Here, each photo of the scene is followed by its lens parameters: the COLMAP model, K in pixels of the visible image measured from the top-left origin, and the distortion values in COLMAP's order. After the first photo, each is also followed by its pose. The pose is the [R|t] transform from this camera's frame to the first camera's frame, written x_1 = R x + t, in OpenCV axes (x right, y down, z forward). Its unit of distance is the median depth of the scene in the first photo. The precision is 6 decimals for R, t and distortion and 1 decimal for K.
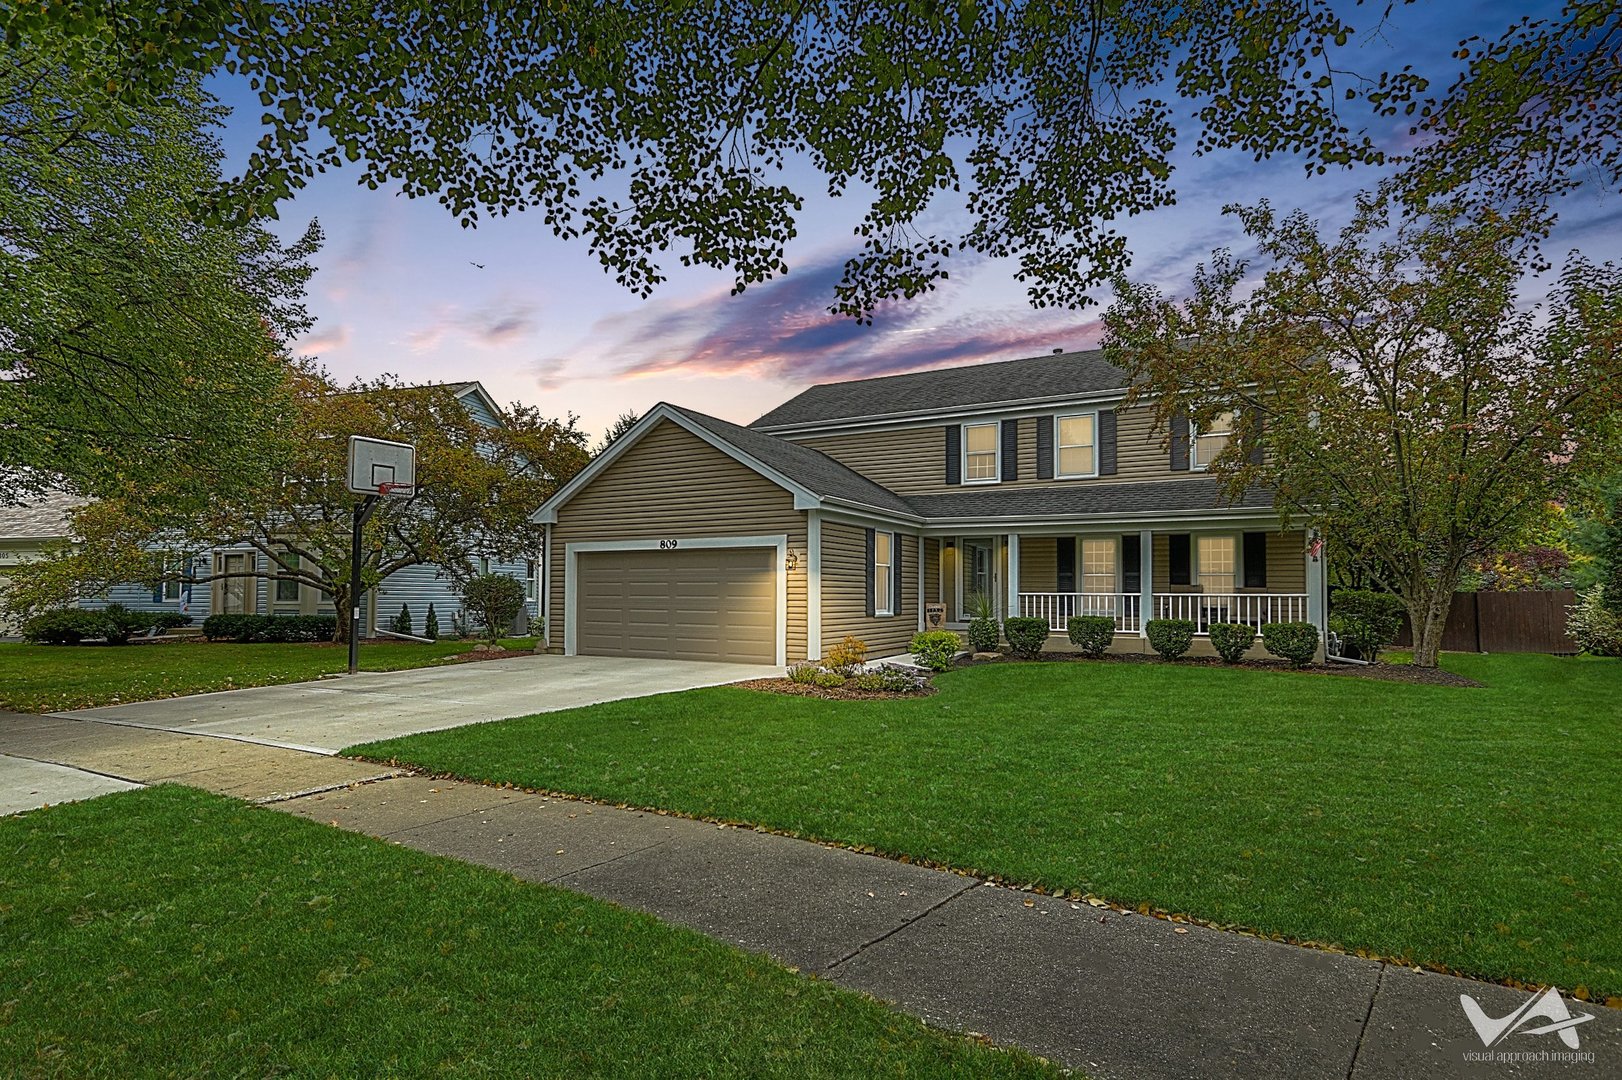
lens RADIAL K [[811.0, 0, 806.6], [0, 811.0, 553.2], [0, 0, 1]] dist [-0.003914, -0.000728]
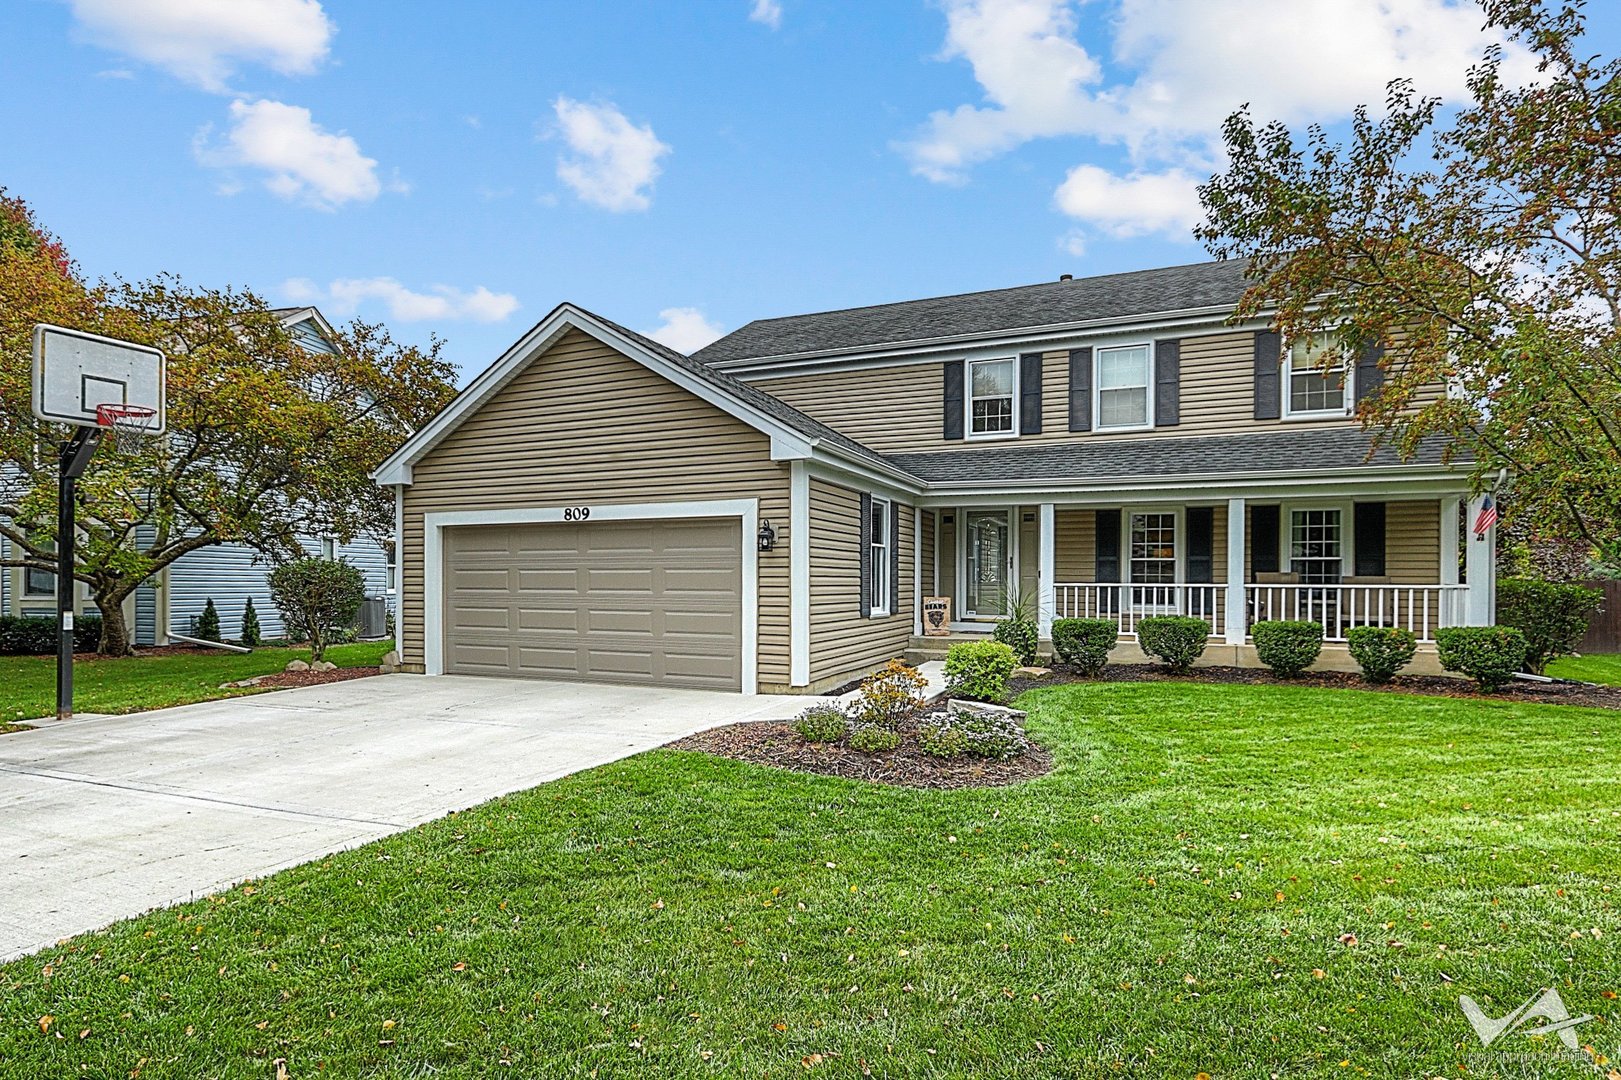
lens RADIAL K [[865.0, 0, 774.2], [0, 865.0, 569.9], [0, 0, 1]] dist [-0.005675, -0.000869]
pose [[0.997347, -0.001223, 0.072789, -0.051489], [-0.001503, 0.999300, 0.037372, 0.007569], [-0.072784, -0.037382, 0.996647, 0.232421]]
